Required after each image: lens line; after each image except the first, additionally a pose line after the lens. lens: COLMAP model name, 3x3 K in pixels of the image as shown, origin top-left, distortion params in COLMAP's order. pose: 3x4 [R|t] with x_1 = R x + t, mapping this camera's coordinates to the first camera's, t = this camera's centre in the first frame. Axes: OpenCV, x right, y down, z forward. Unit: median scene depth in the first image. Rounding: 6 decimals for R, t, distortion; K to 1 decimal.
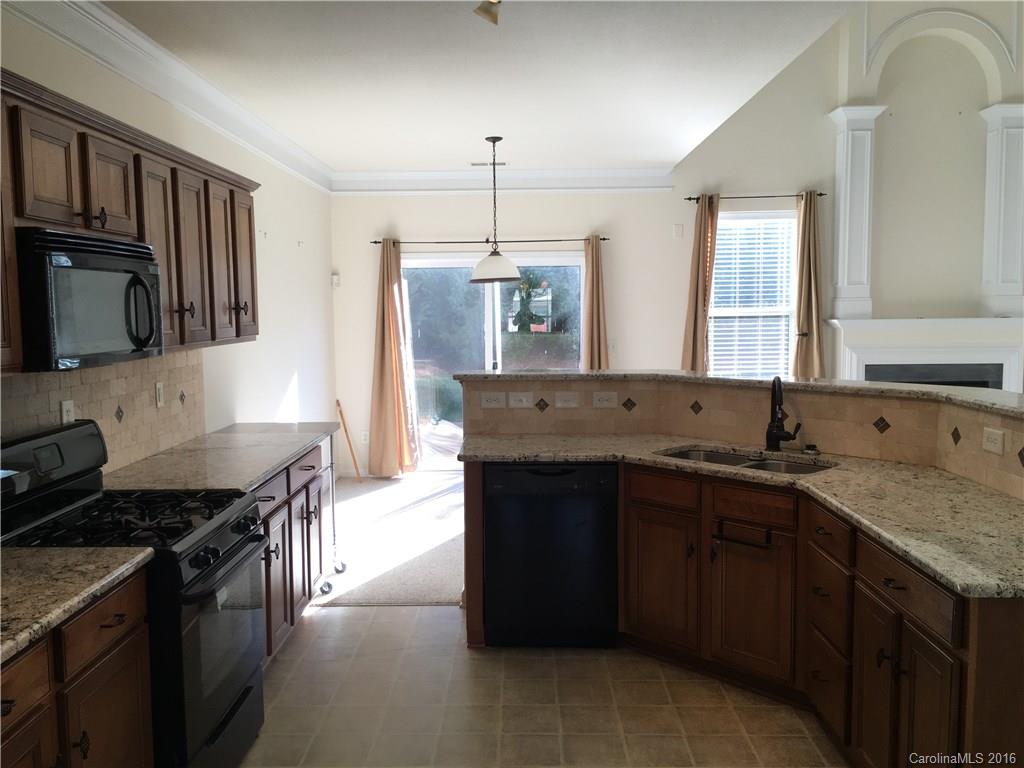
lens RADIAL K [[864.1, 0, 513.9], [0, 864.1, 383.2], [0, 0, 1]] dist [0.012037, -0.018298]
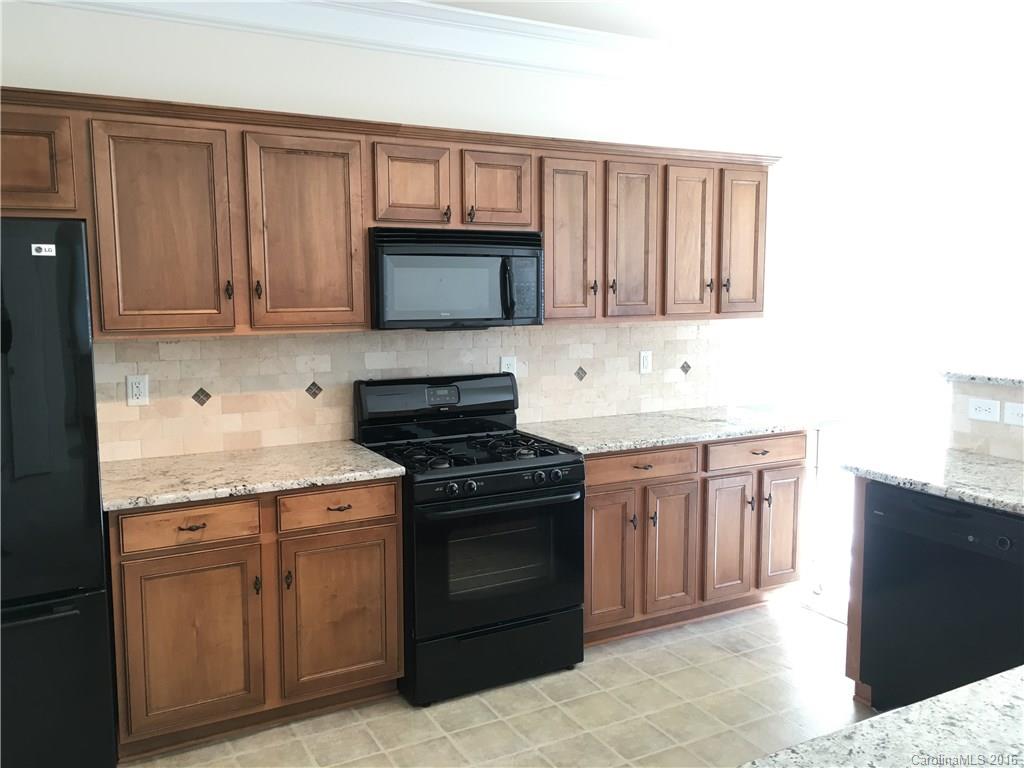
lens RADIAL K [[864.1, 0, 513.5], [0, 864.1, 384.2], [0, 0, 1]] dist [0.012037, -0.018298]
pose [[0.485209, 0.108596, -0.867628, 0.618368], [-0.079656, 0.993622, 0.079819, -0.043232], [0.870762, 0.030383, 0.490765, 0.391746]]
